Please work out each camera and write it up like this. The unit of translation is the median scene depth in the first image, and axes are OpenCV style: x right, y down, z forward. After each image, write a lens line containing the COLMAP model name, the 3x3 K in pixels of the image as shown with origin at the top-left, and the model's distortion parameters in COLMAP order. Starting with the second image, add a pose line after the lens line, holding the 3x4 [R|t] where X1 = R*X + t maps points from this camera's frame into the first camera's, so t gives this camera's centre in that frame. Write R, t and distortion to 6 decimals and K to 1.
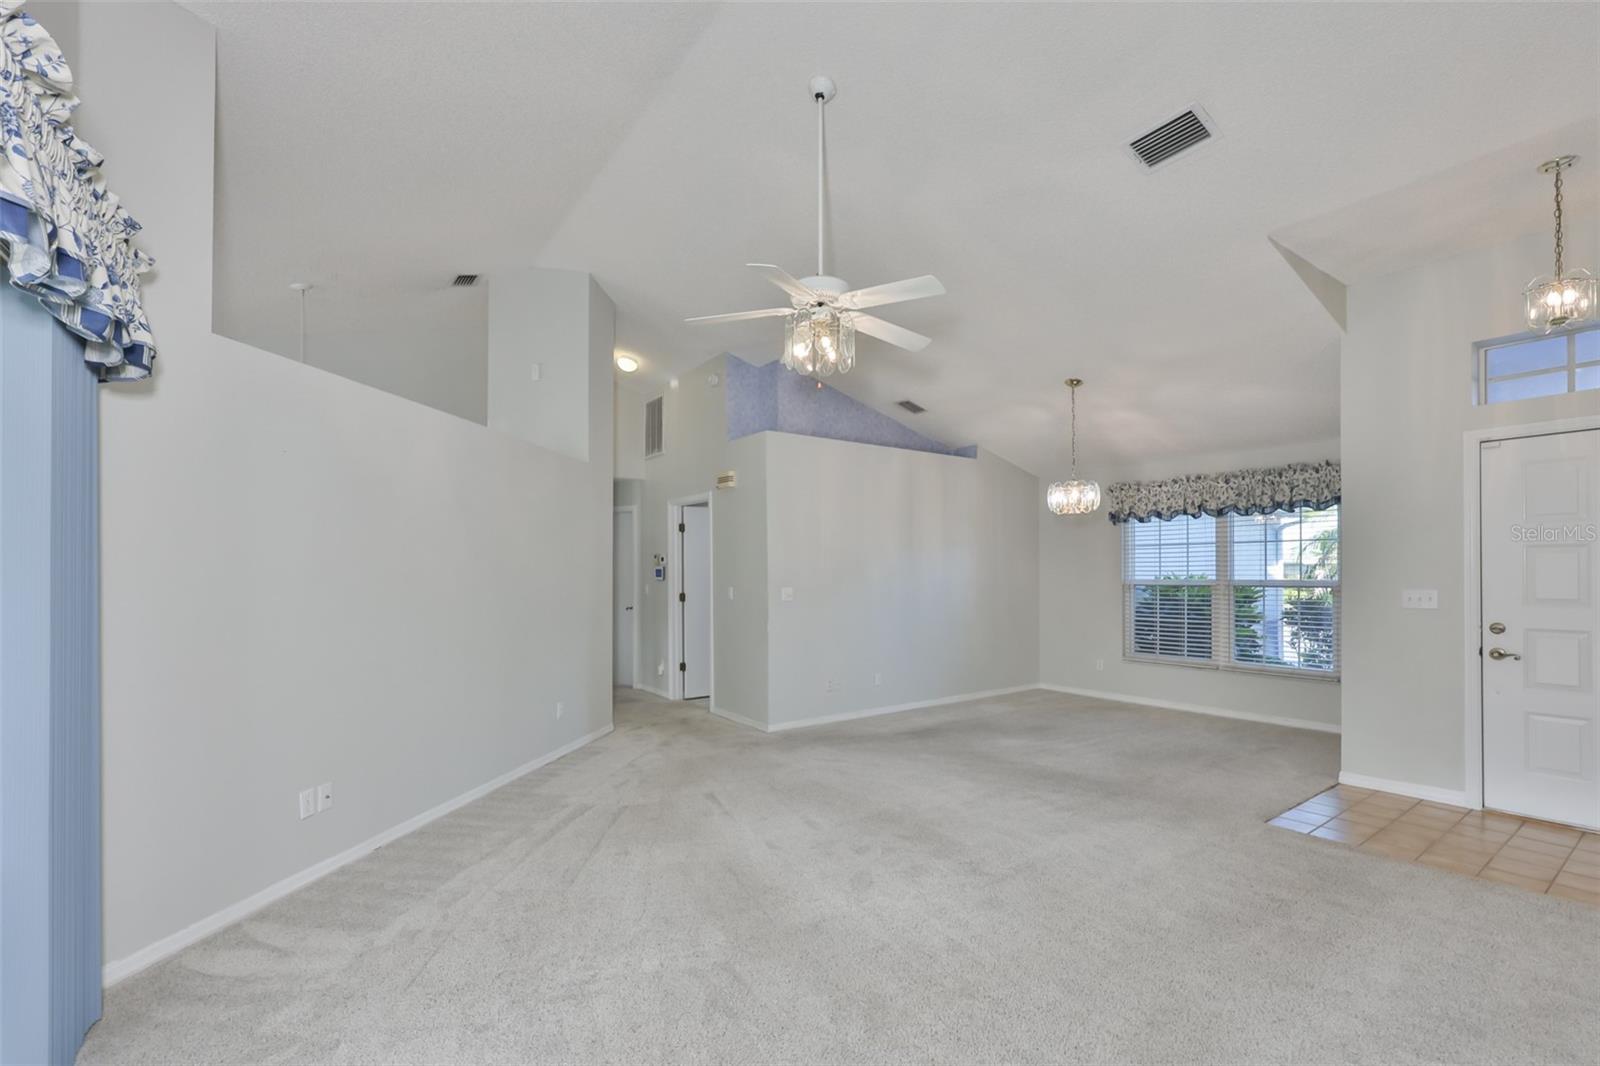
lens RADIAL K [[704.9, 0, 810.0], [0, 704.9, 564.3], [0, 0, 1]] dist [-0.000002, 0.000151]
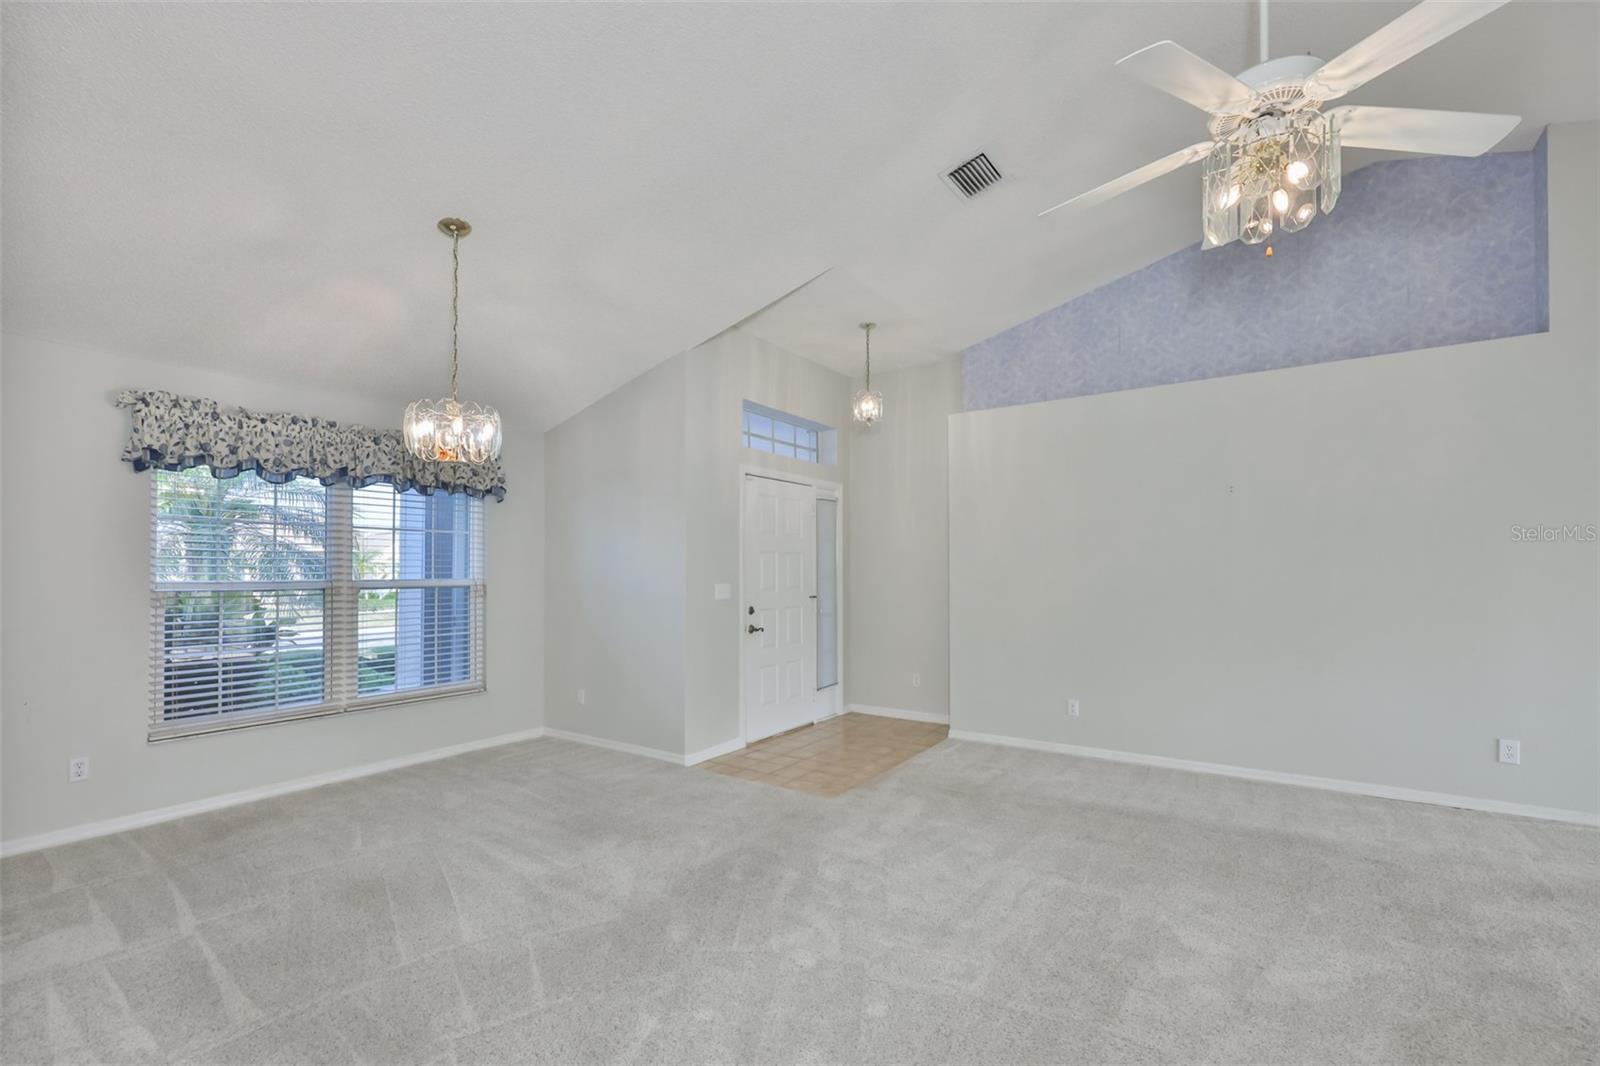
lens RADIAL K [[704.9, 0, 810.0], [0, 704.9, 564.3], [0, 0, 1]] dist [-0.000002, 0.000151]
pose [[-0.341331, 0.011167, 0.939877, -0.234349], [-0.012161, 0.999793, -0.016296, 0.013573], [-0.939864, -0.016993, -0.341125, 0.873796]]
